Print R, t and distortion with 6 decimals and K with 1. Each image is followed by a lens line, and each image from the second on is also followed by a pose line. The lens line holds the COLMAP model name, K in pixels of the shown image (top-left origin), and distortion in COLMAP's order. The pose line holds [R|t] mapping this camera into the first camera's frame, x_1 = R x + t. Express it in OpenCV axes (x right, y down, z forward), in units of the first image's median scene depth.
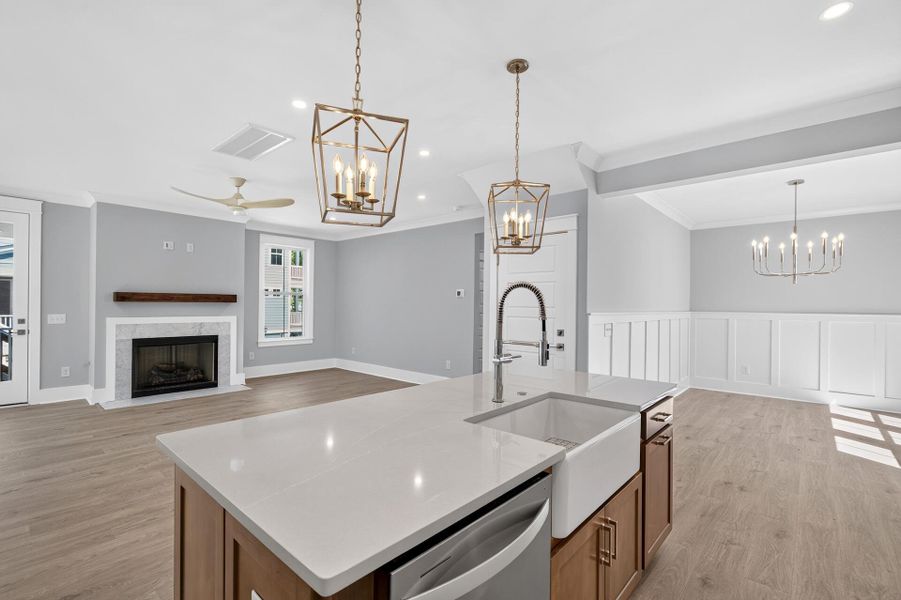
lens RADIAL K [[407.4, 0, 449.0], [0, 407.4, 305.8], [0, 0, 1]] dist [-0.007646, 0.002182]
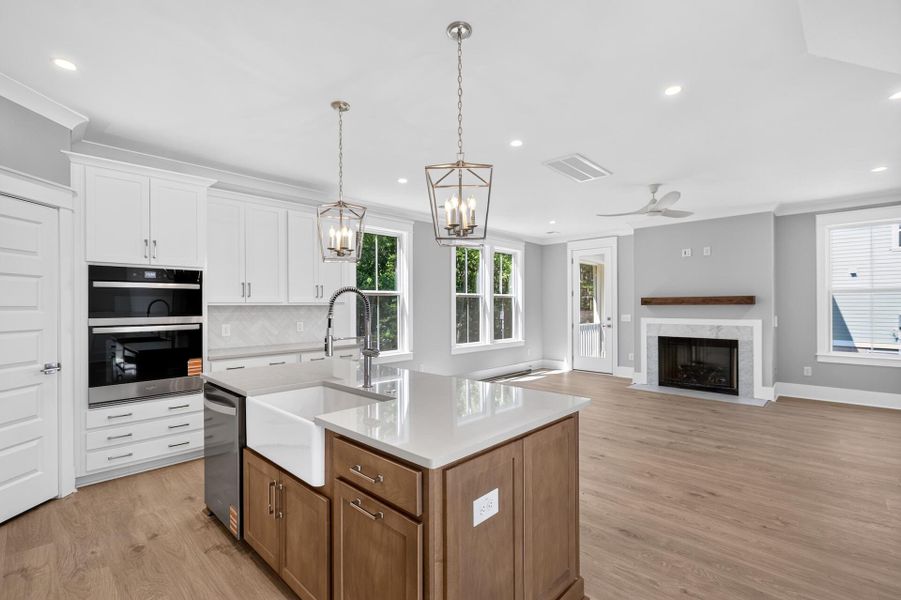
lens RADIAL K [[407.4, 0, 449.8], [0, 407.4, 302.7], [0, 0, 1]] dist [-0.007646, 0.002182]
pose [[-0.033525, -0.017022, -0.999293, 0.437285], [0.000037, 0.999855, -0.017033, 0.003390], [0.999438, -0.000608, -0.033520, 0.424968]]
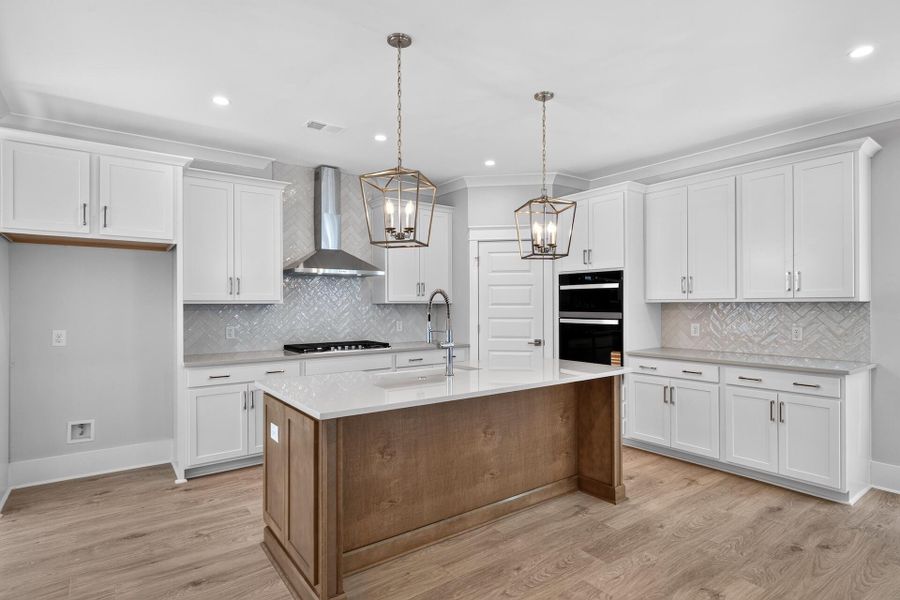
lens RADIAL K [[471.6, 0, 448.1], [0, 471.6, 300.7], [0, 0, 1]] dist [-0.009882, 0.000013]
pose [[-0.978316, -0.007574, 0.206979, -0.064774], [-0.007598, 0.999971, 0.000679, -0.004899], [-0.206978, -0.000908, -0.978345, 0.846491]]
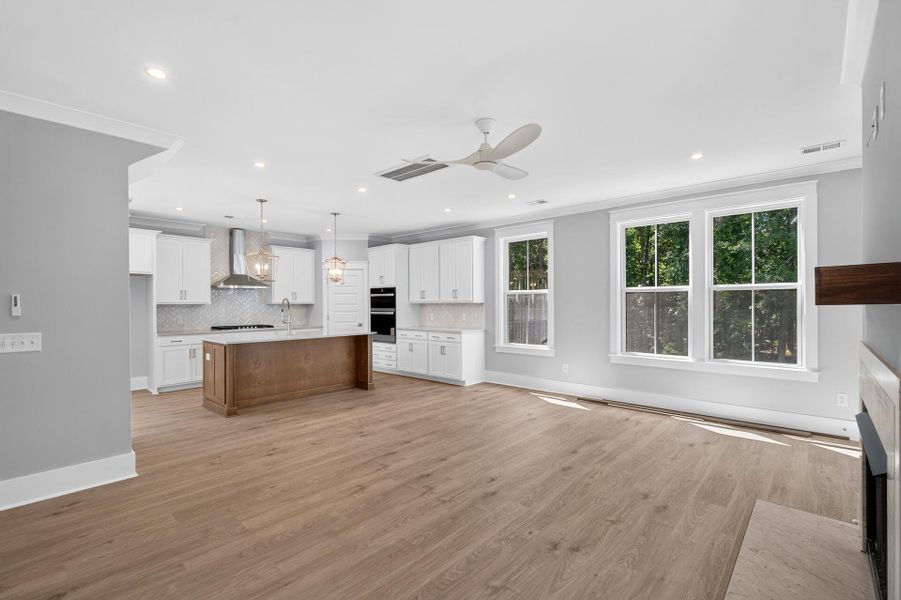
lens RADIAL K [[407.4, 0, 450.6], [0, 407.4, 301.5], [0, 0, 1]] dist [-0.007646, 0.002182]
pose [[-0.999950, -0.007007, 0.007099, -0.384071], [-0.007013, 0.999975, -0.000854, -0.009864], [-0.007093, -0.000904, -0.999974, 1.388343]]
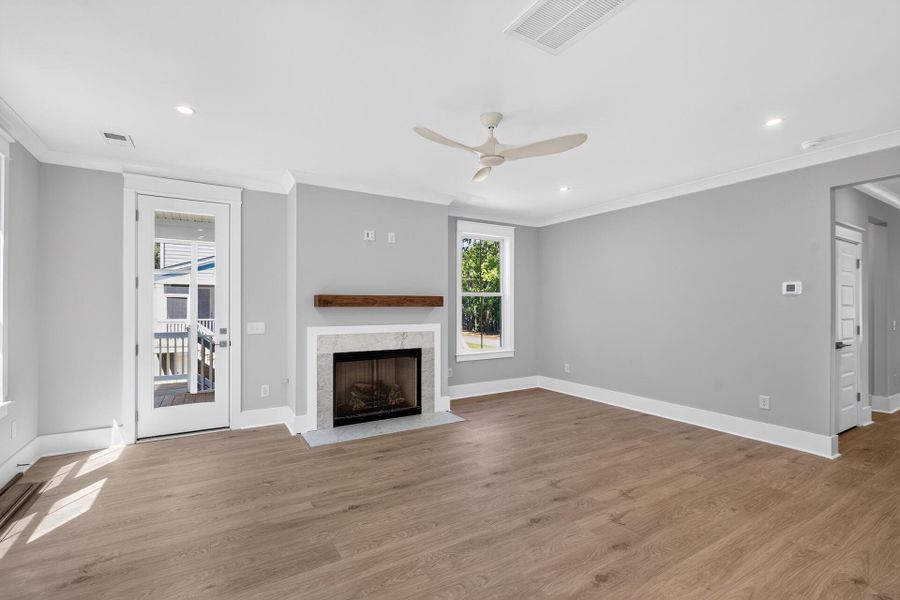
lens RADIAL K [[407.0, 0, 448.6], [0, 407.0, 305.9], [0, 0, 1]] dist [-0.007646, 0.002182]
pose [[0.957446, -0.009699, -0.288449, -0.330005], [0.008467, 0.999949, -0.005520, -0.005310], [0.288488, 0.002843, 0.957479, 0.296645]]
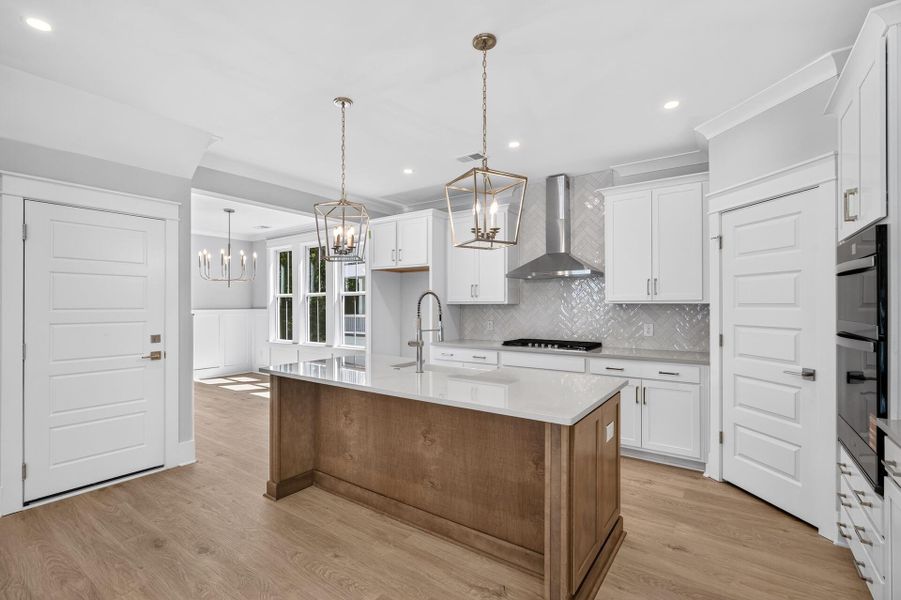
lens RADIAL K [[407.4, 0, 448.3], [0, 407.4, 303.4], [0, 0, 1]] dist [-0.007646, 0.002182]
pose [[-0.110241, -0.007902, 0.993873, -0.437762], [0.006059, 0.999944, 0.008623, -0.006592], [-0.993886, 0.006972, -0.110187, 0.349773]]
